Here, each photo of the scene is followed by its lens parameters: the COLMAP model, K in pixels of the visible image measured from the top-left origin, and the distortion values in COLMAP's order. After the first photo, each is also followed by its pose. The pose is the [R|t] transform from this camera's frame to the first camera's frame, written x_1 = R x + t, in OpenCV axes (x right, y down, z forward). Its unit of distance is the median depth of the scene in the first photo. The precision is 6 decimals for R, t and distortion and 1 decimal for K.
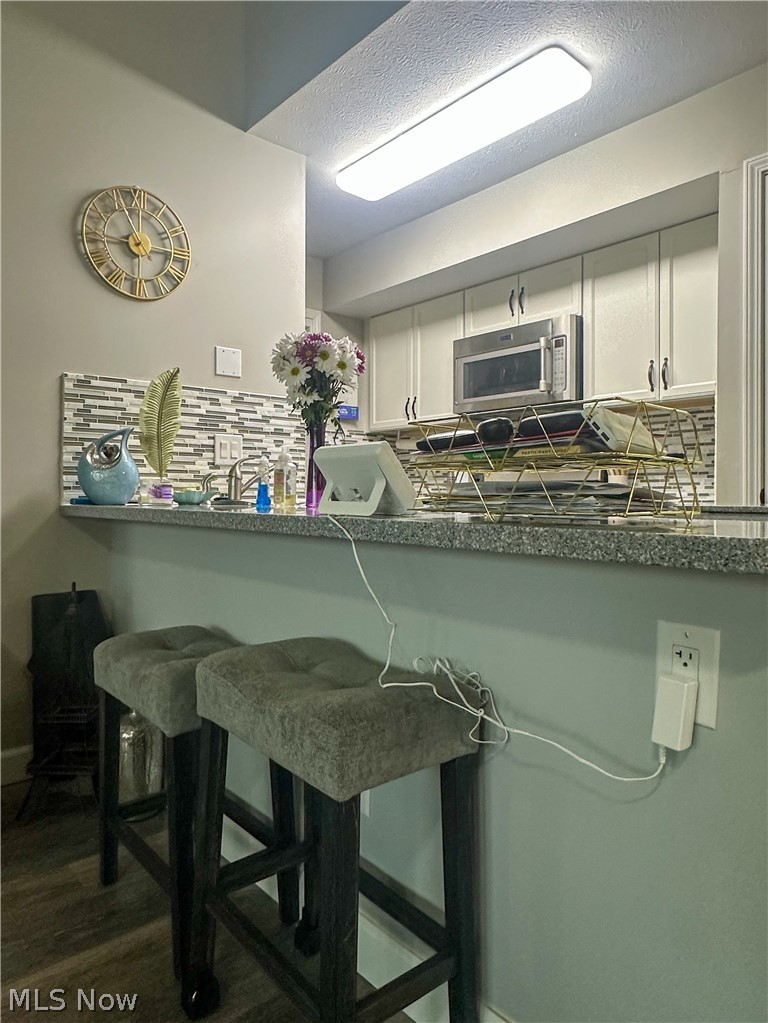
lens RADIAL K [[656.5, 0, 383.0], [0, 656.5, 505.9], [0, 0, 1]] dist [0.002131, 0.001133]
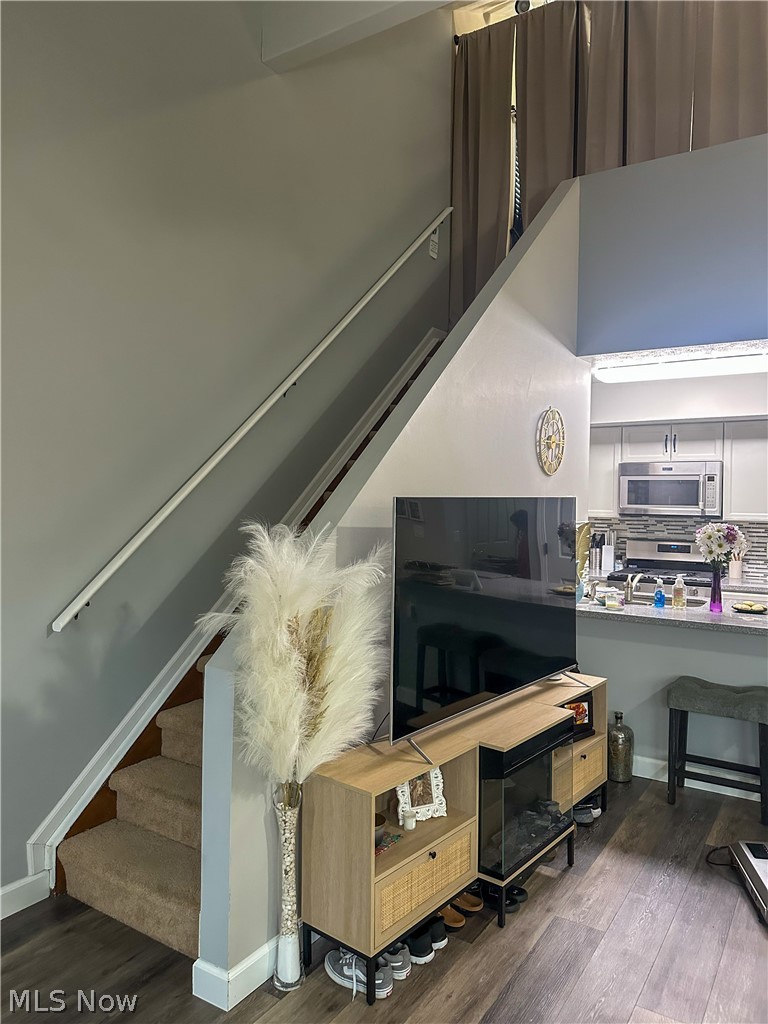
lens RADIAL K [[730.3, 0, 382.8], [0, 730.3, 505.3], [0, 0, 1]] dist [0.083840, -0.112674]
pose [[0.964427, 0.006186, 0.264276, -1.170557], [-0.006848, 0.999975, 0.001586, -0.222312], [-0.264259, -0.003339, 0.964446, -0.610682]]
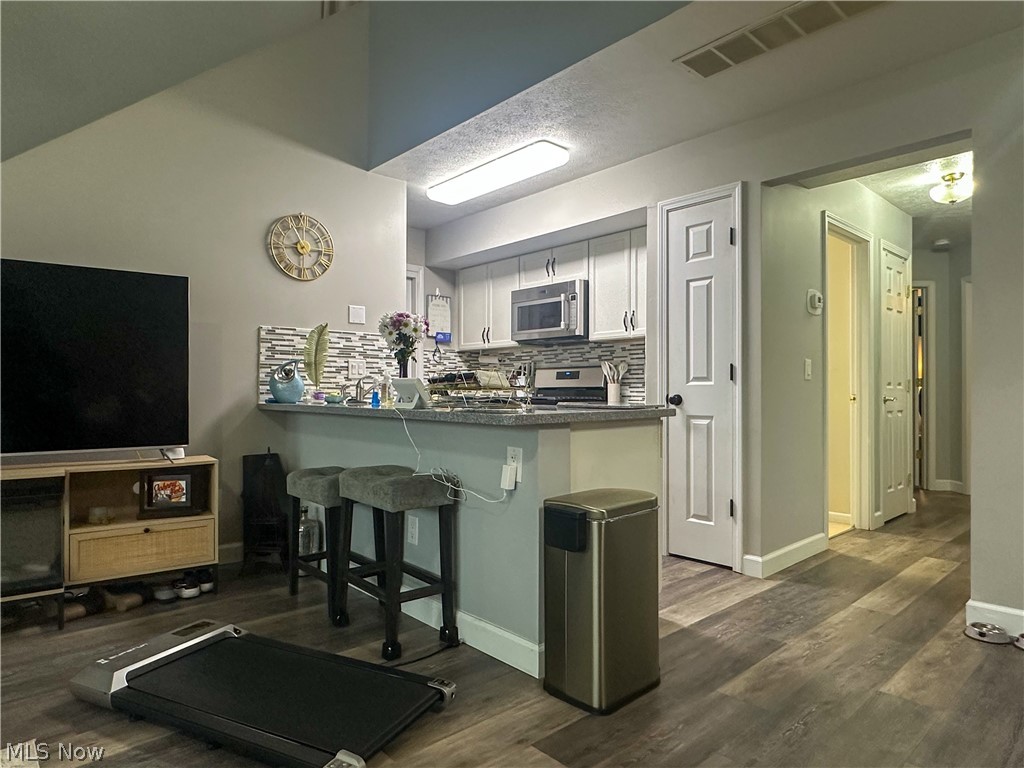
lens RADIAL K [[604.0, 0, 511.9], [0, 604.0, 399.3], [0, 0, 1]] dist [0.002873, 0.000612]
pose [[0.999939, 0.000695, 0.011041, 0.133168], [-0.000648, 0.999990, -0.004315, -0.004169], [-0.011044, 0.004308, 0.999930, -0.504576]]
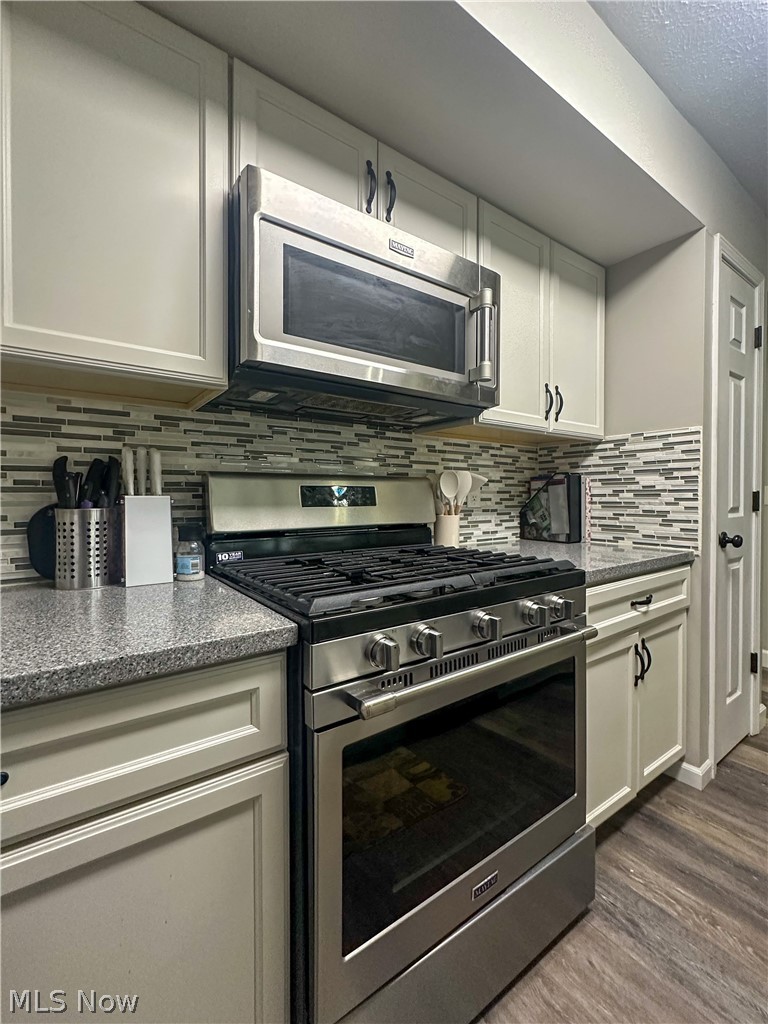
lens RADIAL K [[405.0, 0, 379.3], [0, 405.0, 495.5], [0, 0, 1]] dist [0.000743, 0.000424]
pose [[0.147199, -0.004622, 0.989096, -0.157083], [0.012384, 0.999919, 0.002829, -0.089278], [-0.989029, 0.011833, 0.147244, 1.258698]]
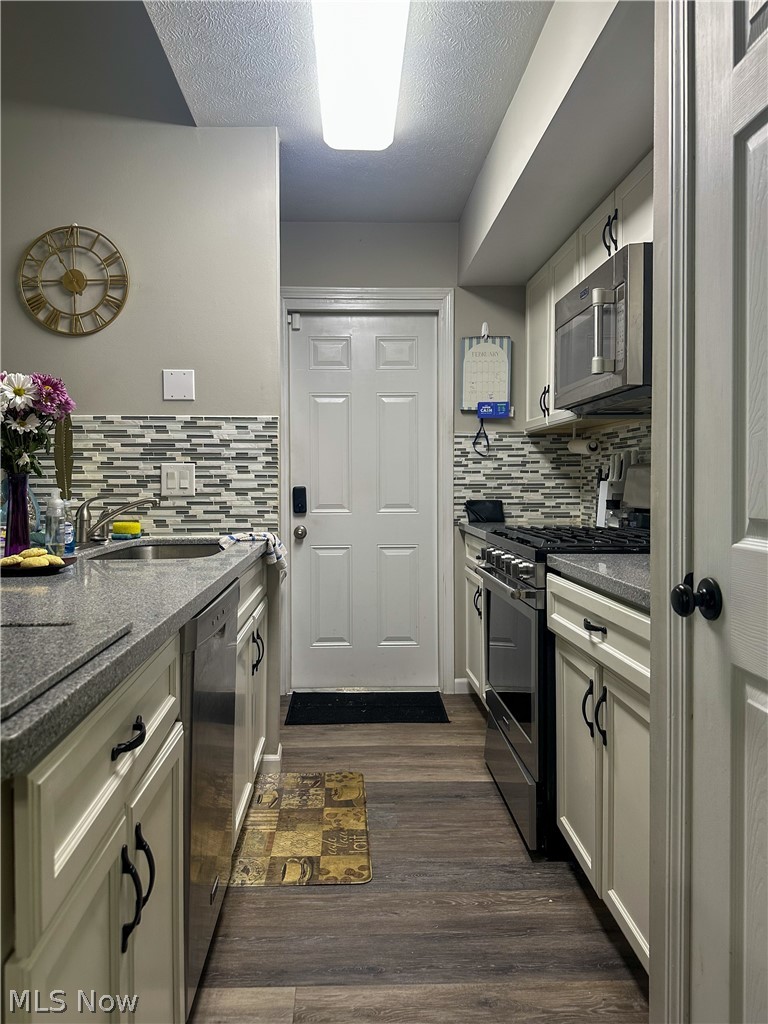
lens RADIAL K [[730.3, 0, 382.8], [0, 730.3, 505.3], [0, 0, 1]] dist [0.083840, -0.112674]
pose [[0.781084, 0.020539, -0.624088, 0.656358], [-0.009325, 0.999731, 0.021231, -0.074528], [0.624357, -0.010764, 0.781065, 0.369698]]
